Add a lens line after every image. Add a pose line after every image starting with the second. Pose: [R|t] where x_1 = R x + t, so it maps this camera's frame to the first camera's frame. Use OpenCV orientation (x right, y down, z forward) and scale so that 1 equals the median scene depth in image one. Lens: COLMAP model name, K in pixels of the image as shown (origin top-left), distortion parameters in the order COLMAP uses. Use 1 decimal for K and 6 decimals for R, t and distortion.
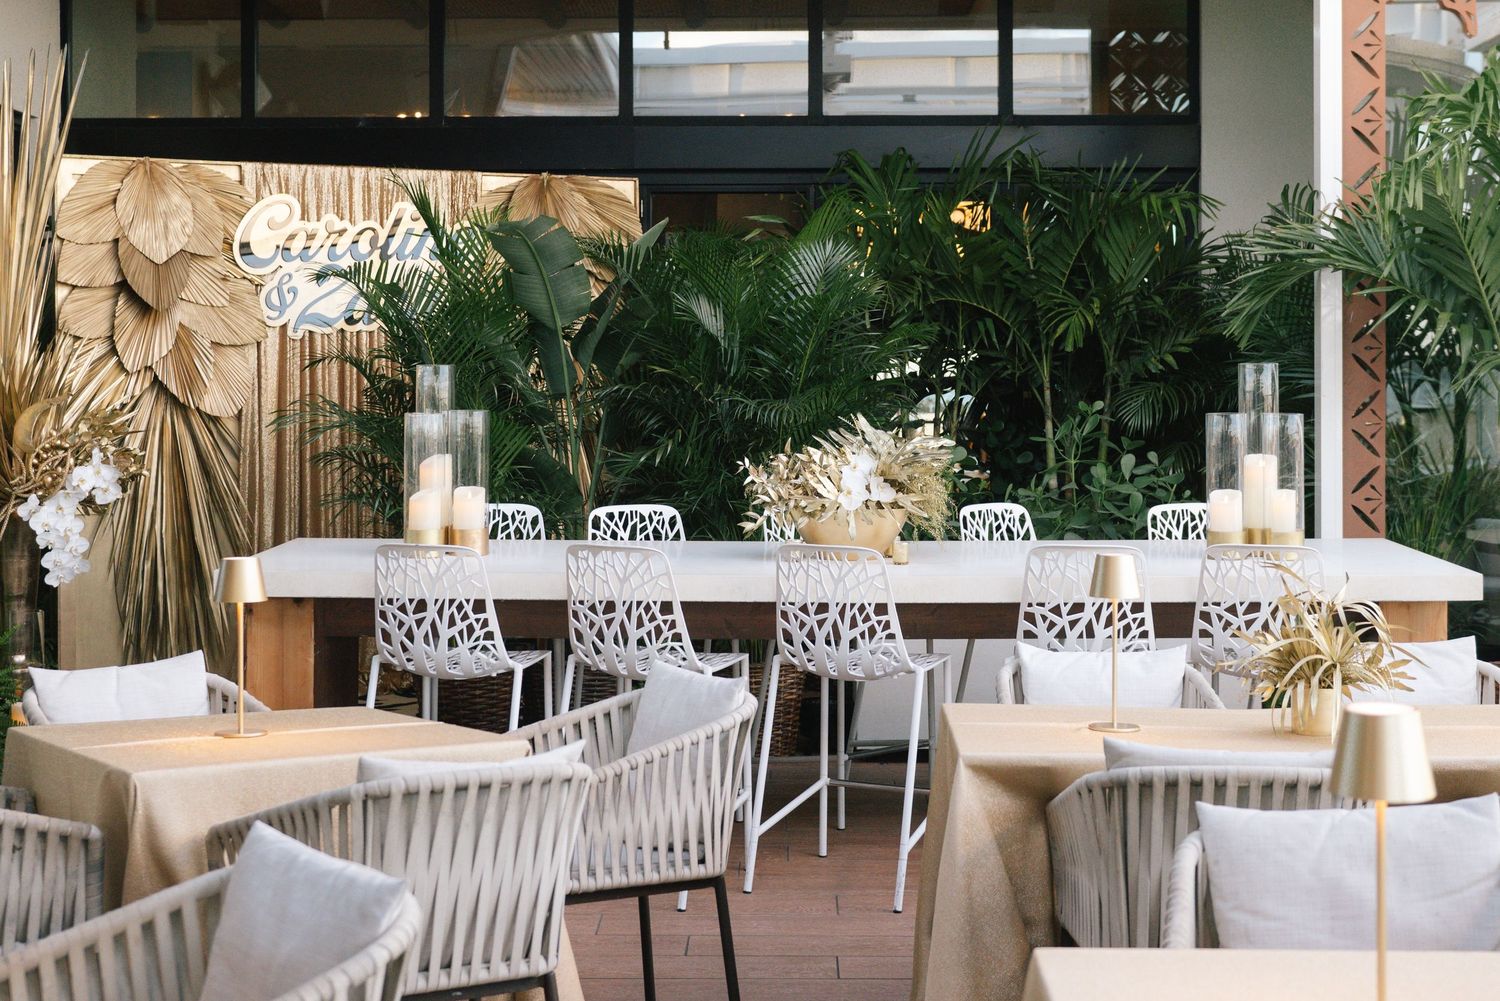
lens RADIAL K [[1425.0, 0, 750.0], [0, 1425.0, 500.5], [0, 0, 1]] dist [-0.016852, -0.008948]
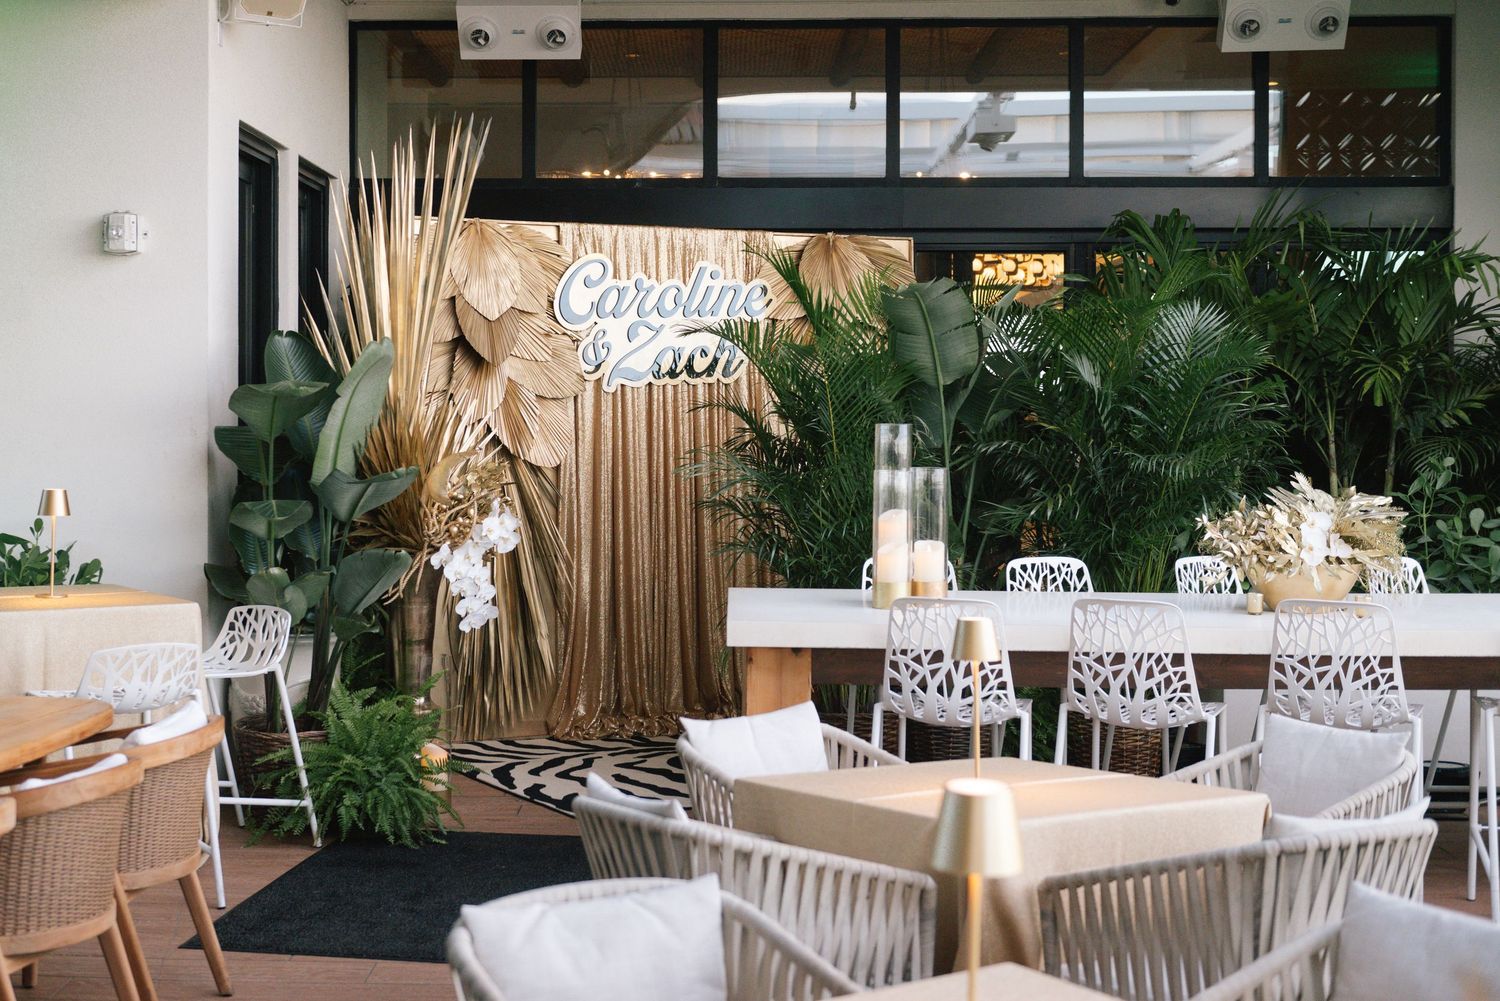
lens RADIAL K [[1402.6, 0, 748.3], [0, 1402.6, 479.0], [0, 0, 1]] dist [-0.037266, -0.010358]
pose [[0.999251, 0.003783, -0.038523, -0.183298], [-0.005690, 0.998758, -0.049507, -0.001388], [0.038288, 0.049689, 0.998031, -0.007253]]
